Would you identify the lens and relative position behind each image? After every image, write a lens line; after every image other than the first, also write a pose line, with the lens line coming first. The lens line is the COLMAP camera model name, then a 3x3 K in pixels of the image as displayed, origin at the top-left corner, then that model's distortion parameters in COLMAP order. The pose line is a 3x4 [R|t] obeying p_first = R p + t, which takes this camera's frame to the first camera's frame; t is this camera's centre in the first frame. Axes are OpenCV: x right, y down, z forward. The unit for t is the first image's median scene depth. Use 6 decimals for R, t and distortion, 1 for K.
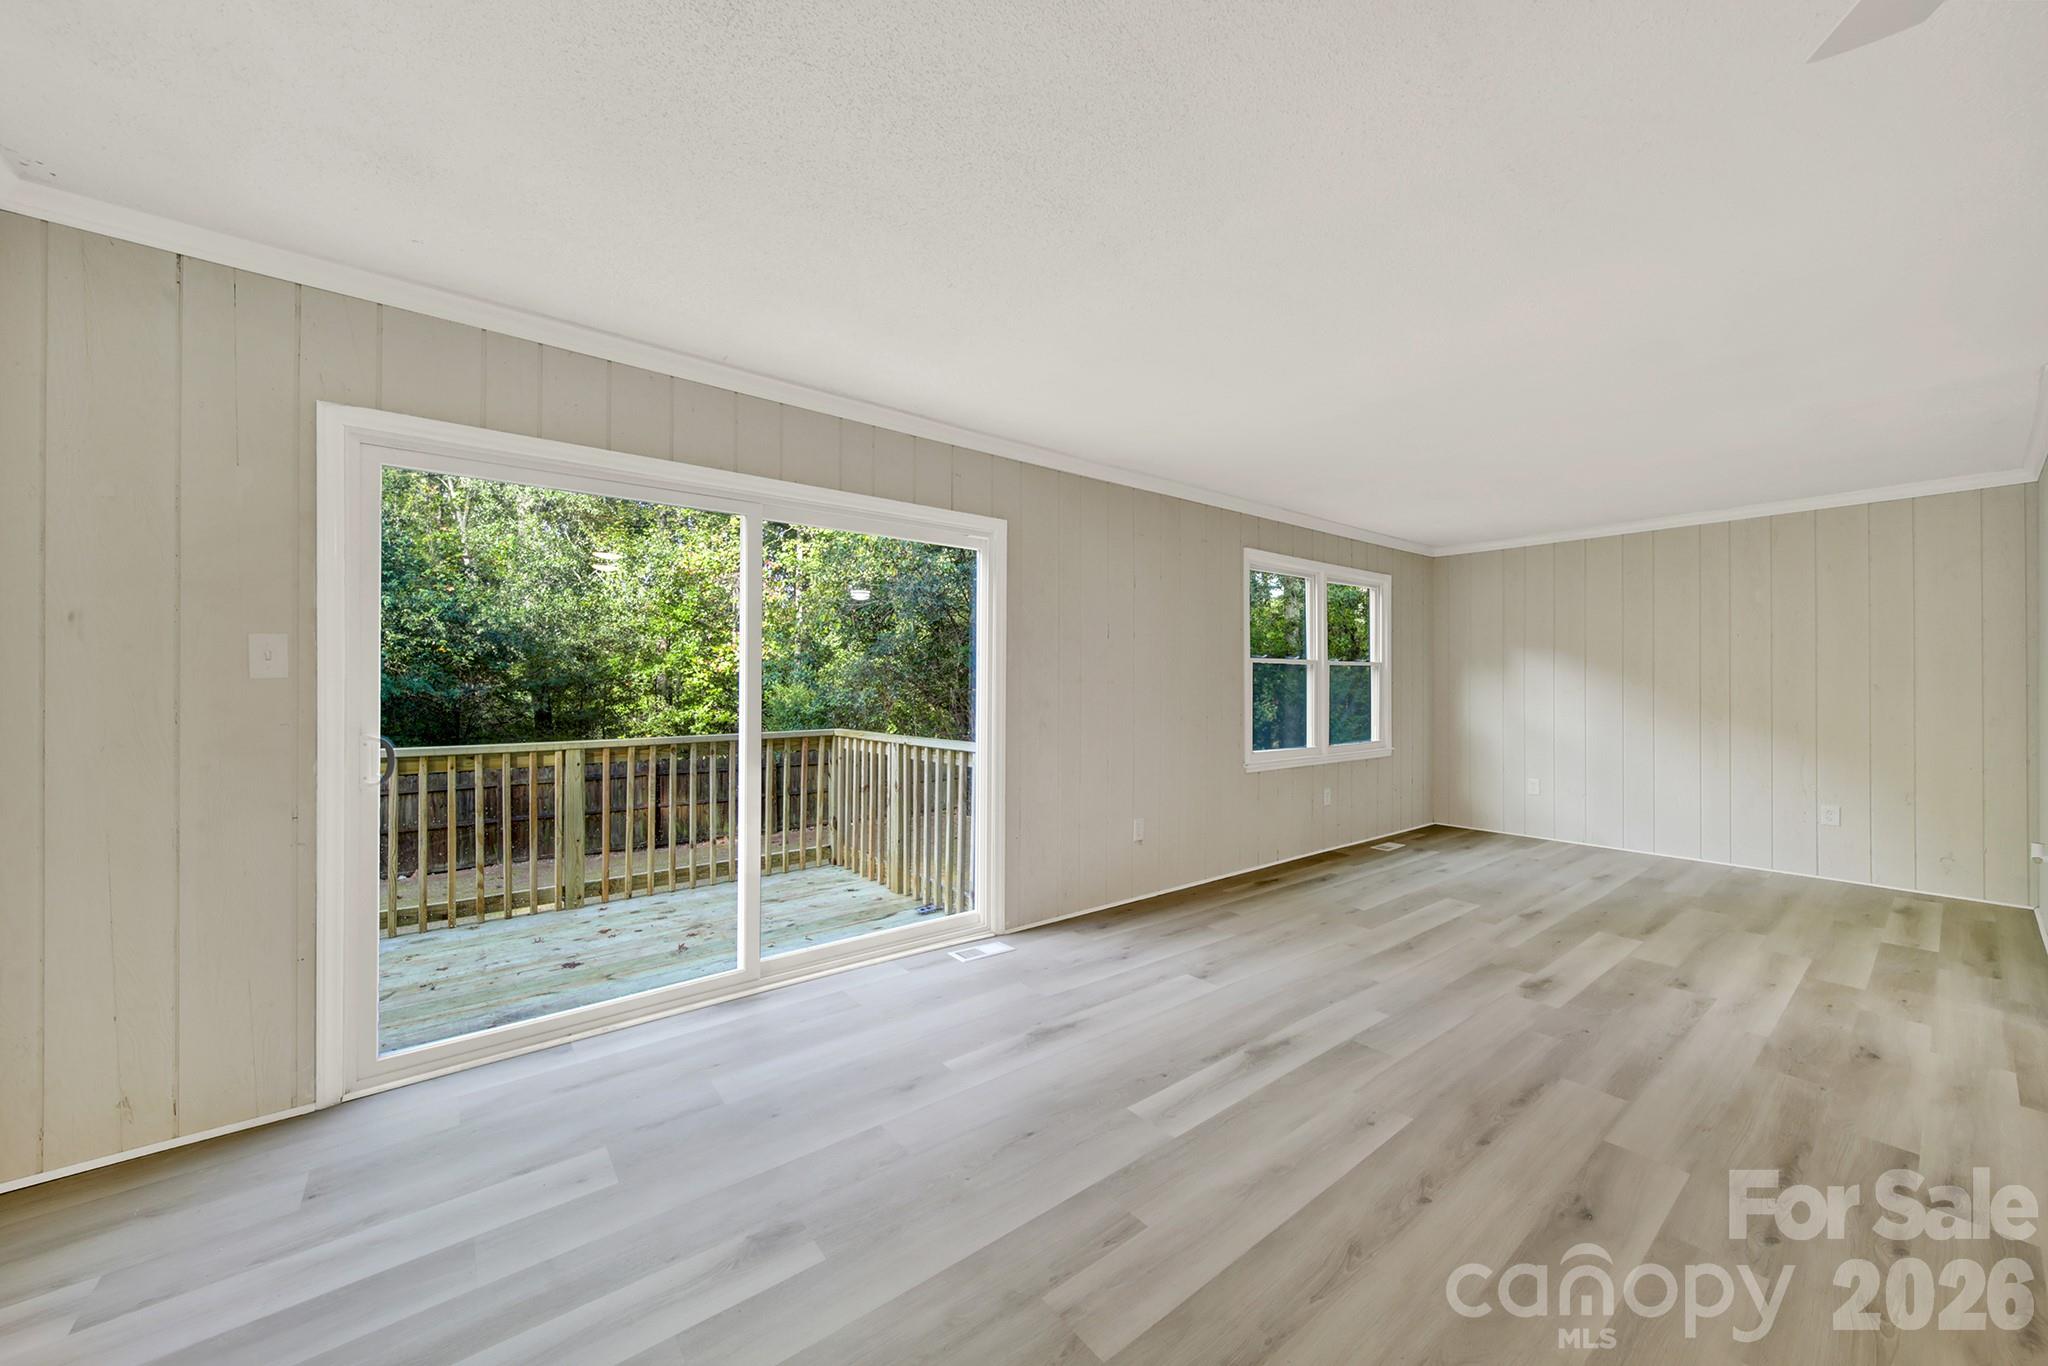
lens RADIAL K [[743.0, 0, 1020.5], [0, 743.0, 675.9], [0, 0, 1]] dist [0.001330, -0.000029]
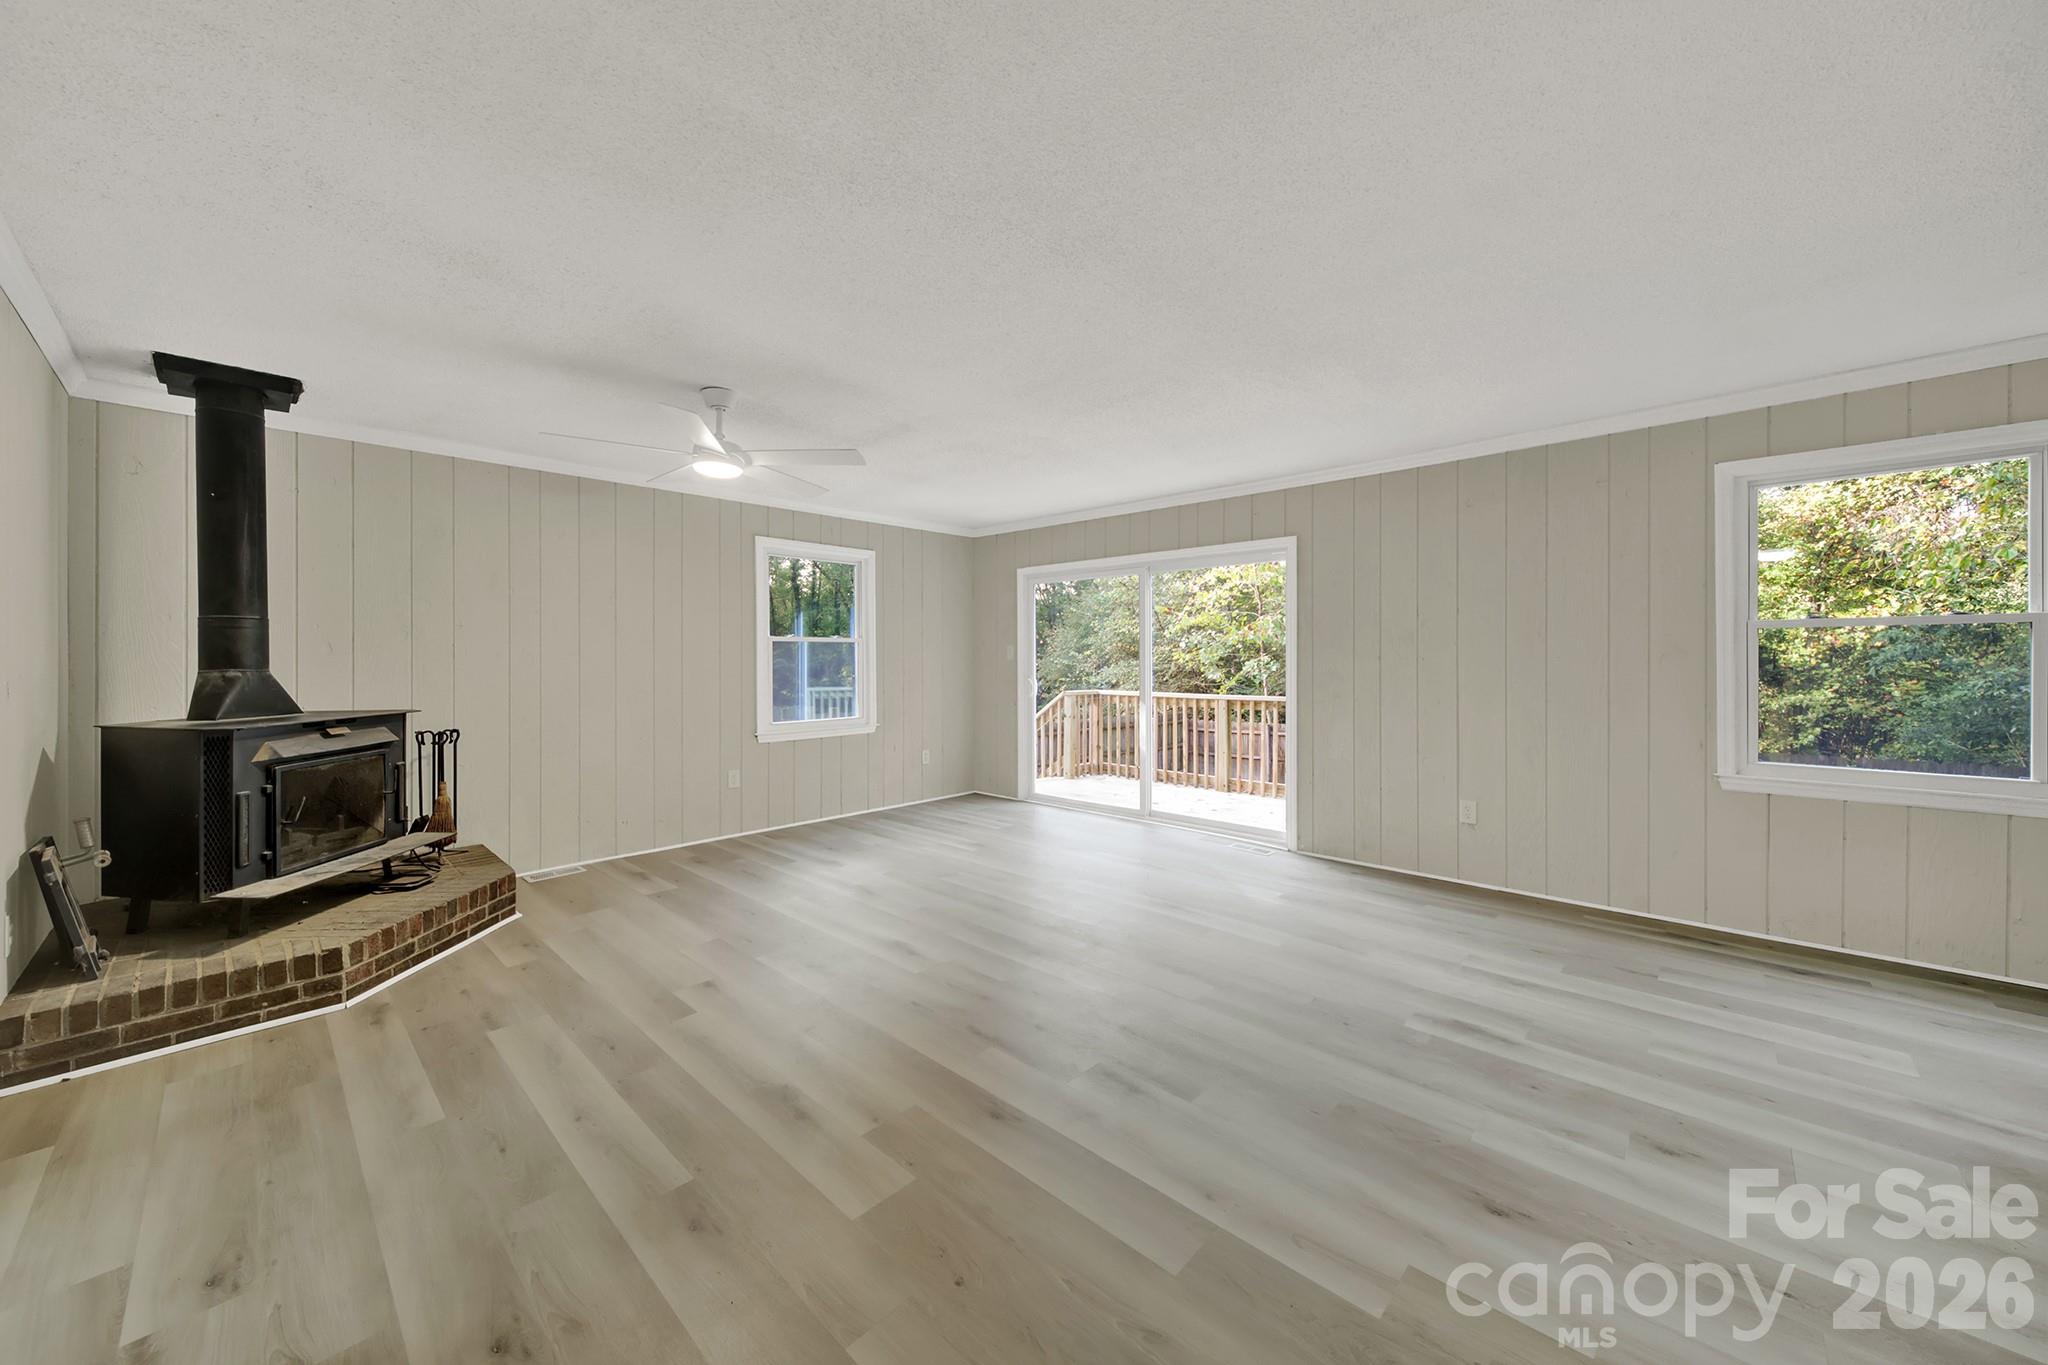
lens RADIAL K [[730.9, 0, 1021.5], [0, 730.9, 673.3], [0, 0, 1]] dist [0.000051, -0.000125]
pose [[0.157987, 0.013478, -0.987349, 1.493074], [0.011700, 0.999811, 0.015520, 0.005852], [0.987372, -0.014004, 0.157799, 0.411993]]
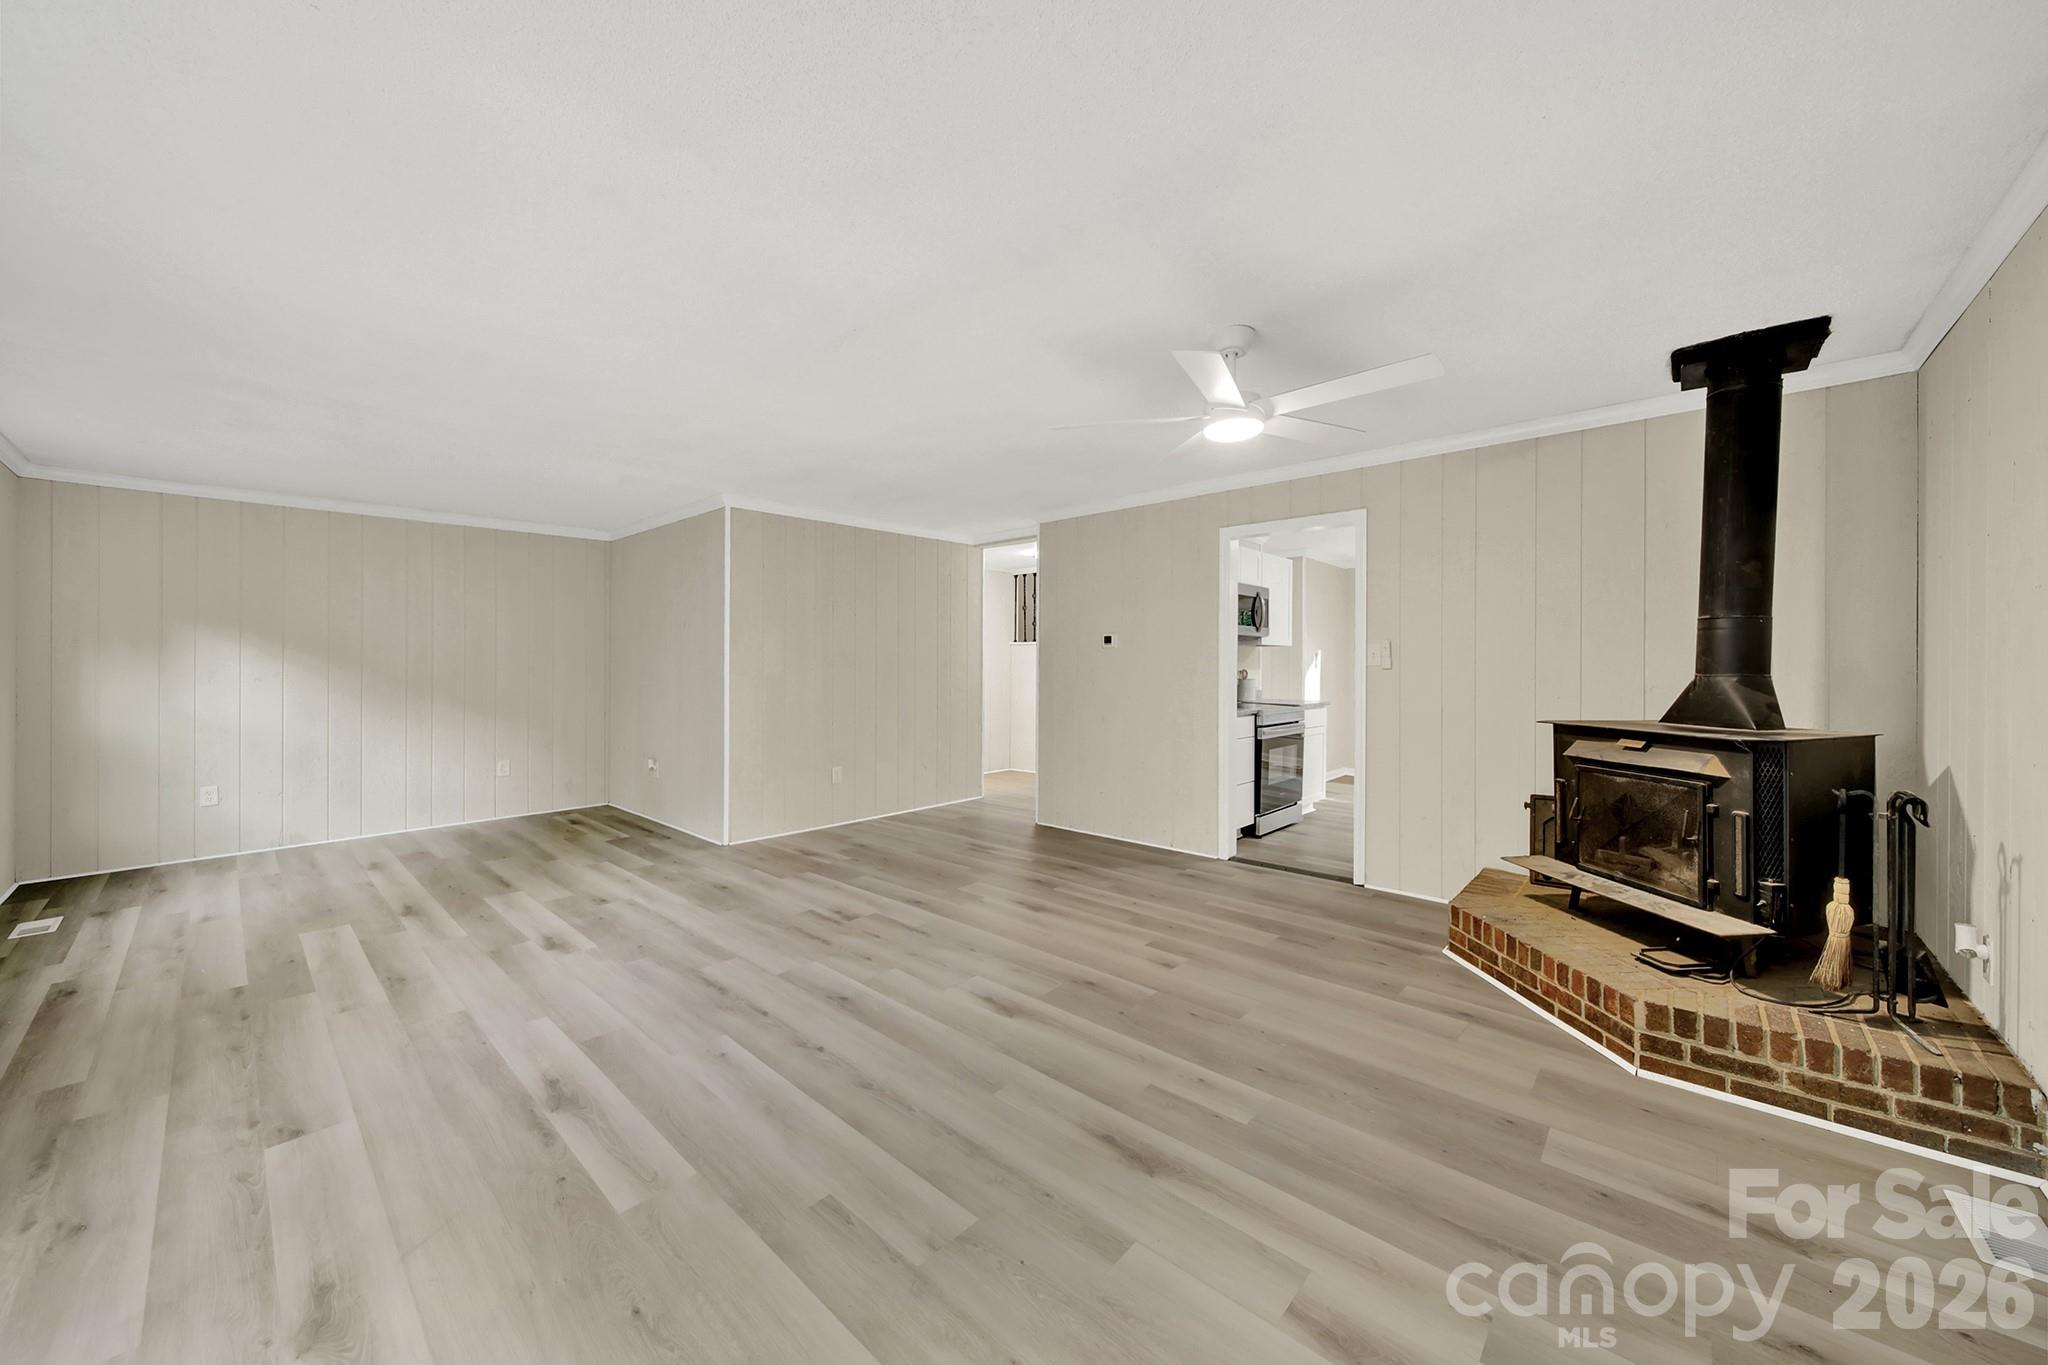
lens RADIAL K [[730.9, 0, 1021.5], [0, 730.9, 673.3], [0, 0, 1]] dist [0.000051, -0.000125]
pose [[-0.174551, -0.015336, 0.984529, -0.515602], [-0.006796, 0.999874, 0.014371, -0.004535], [-0.984625, -0.004183, -0.174633, 0.539979]]
